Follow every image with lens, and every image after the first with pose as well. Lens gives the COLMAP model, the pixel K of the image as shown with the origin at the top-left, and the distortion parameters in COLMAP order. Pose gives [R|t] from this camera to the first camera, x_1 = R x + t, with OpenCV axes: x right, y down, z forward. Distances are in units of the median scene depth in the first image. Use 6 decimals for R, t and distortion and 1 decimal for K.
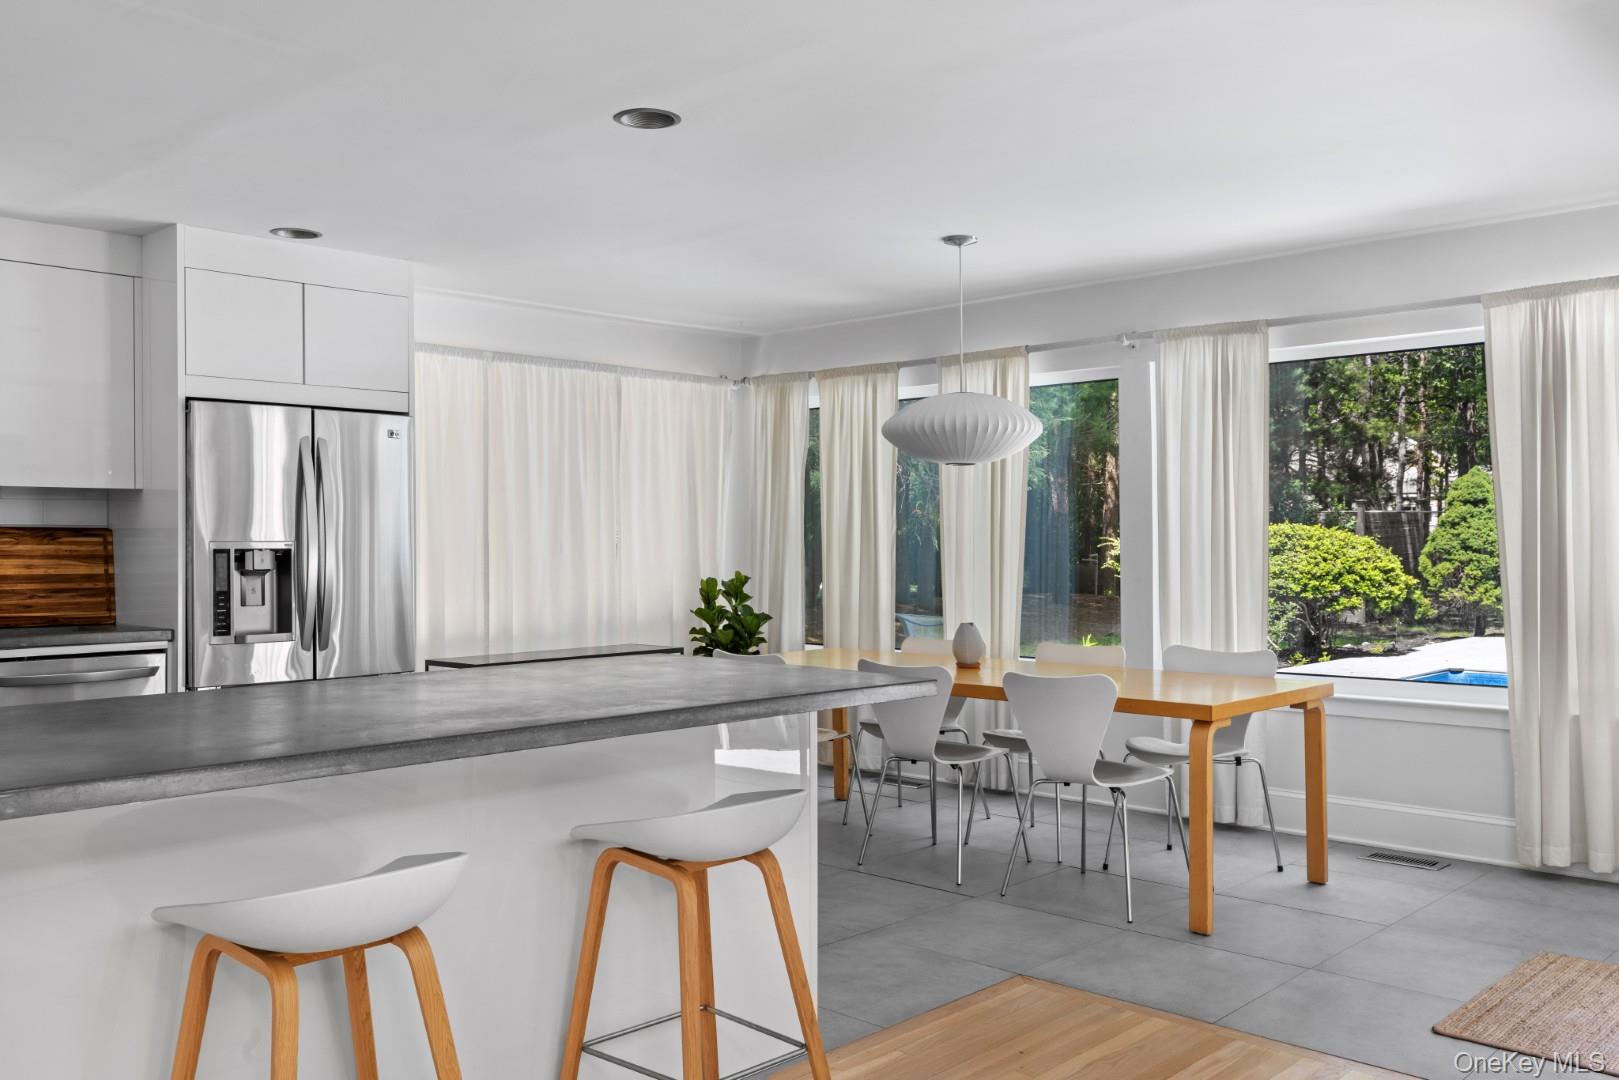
lens RADIAL K [[1370.4, 0, 798.6], [0, 1370.4, 538.0], [0, 0, 1]] dist [0.014105, 0.003783]
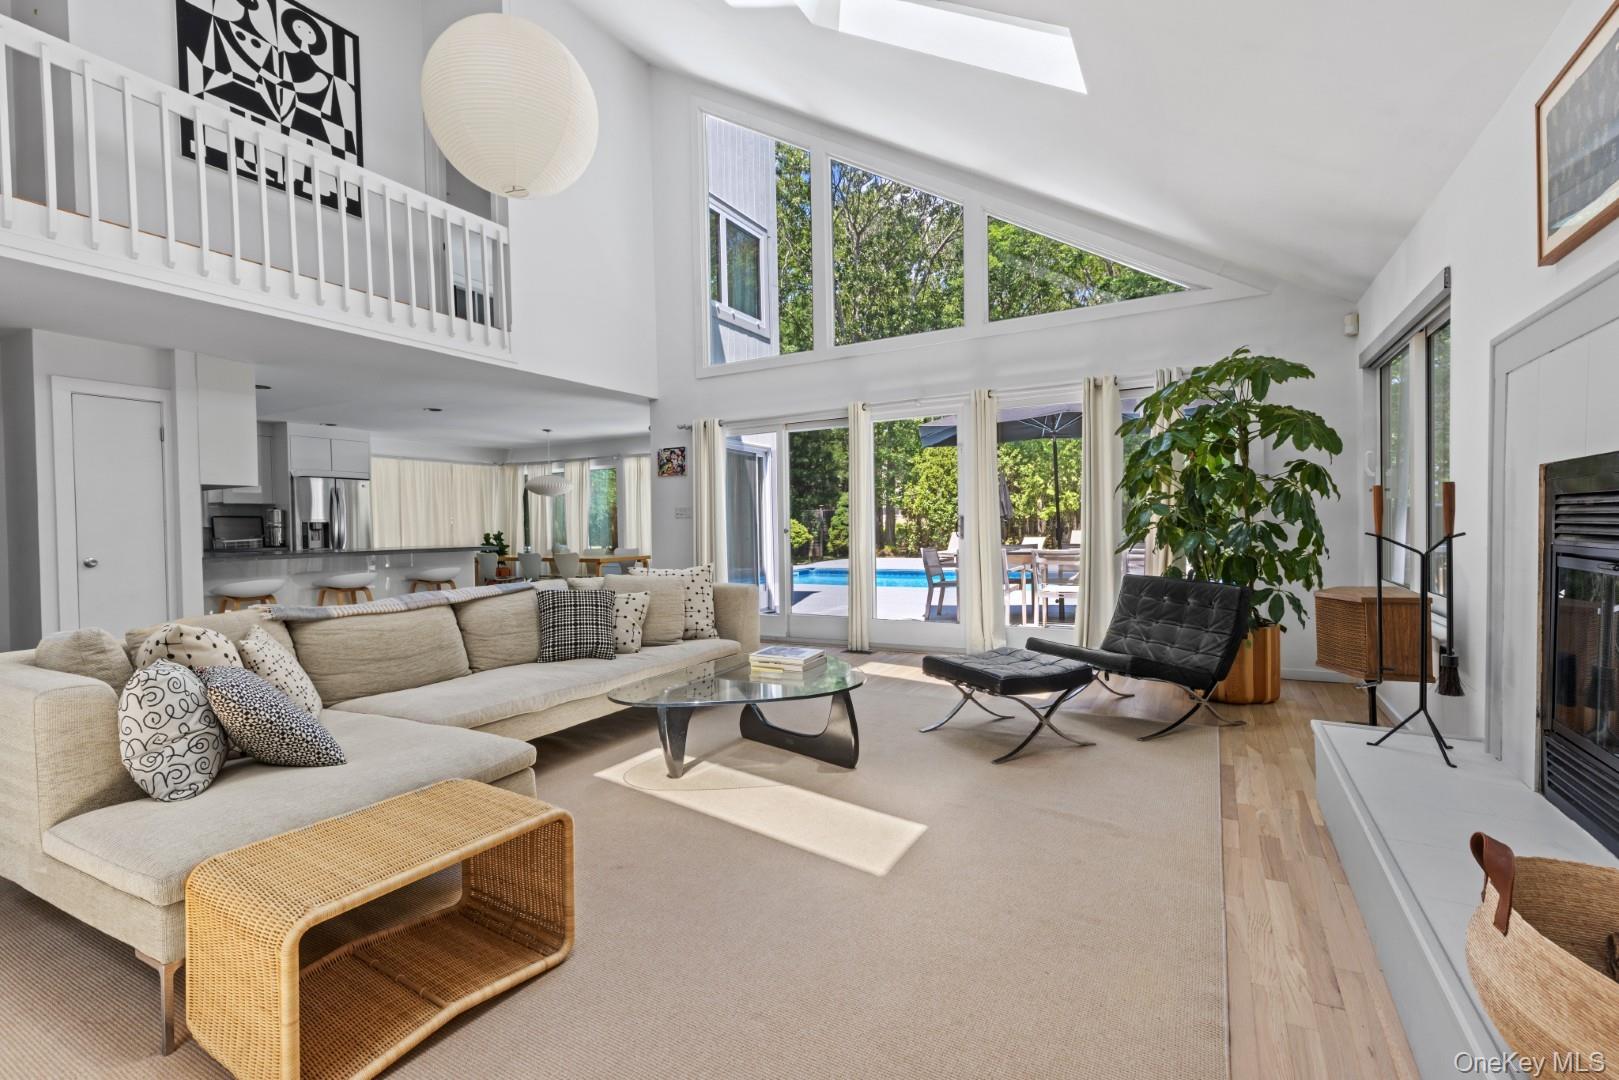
lens RADIAL K [[717.3, 0, 808.6], [0, 717.3, 535.1], [0, 0, 1]] dist [0.006699, -0.000652]
pose [[0.967163, -0.017453, 0.253559, 0.265008], [0.014556, 0.999806, 0.013294, 0.028465], [-0.253741, -0.009167, 0.967229, -0.836894]]
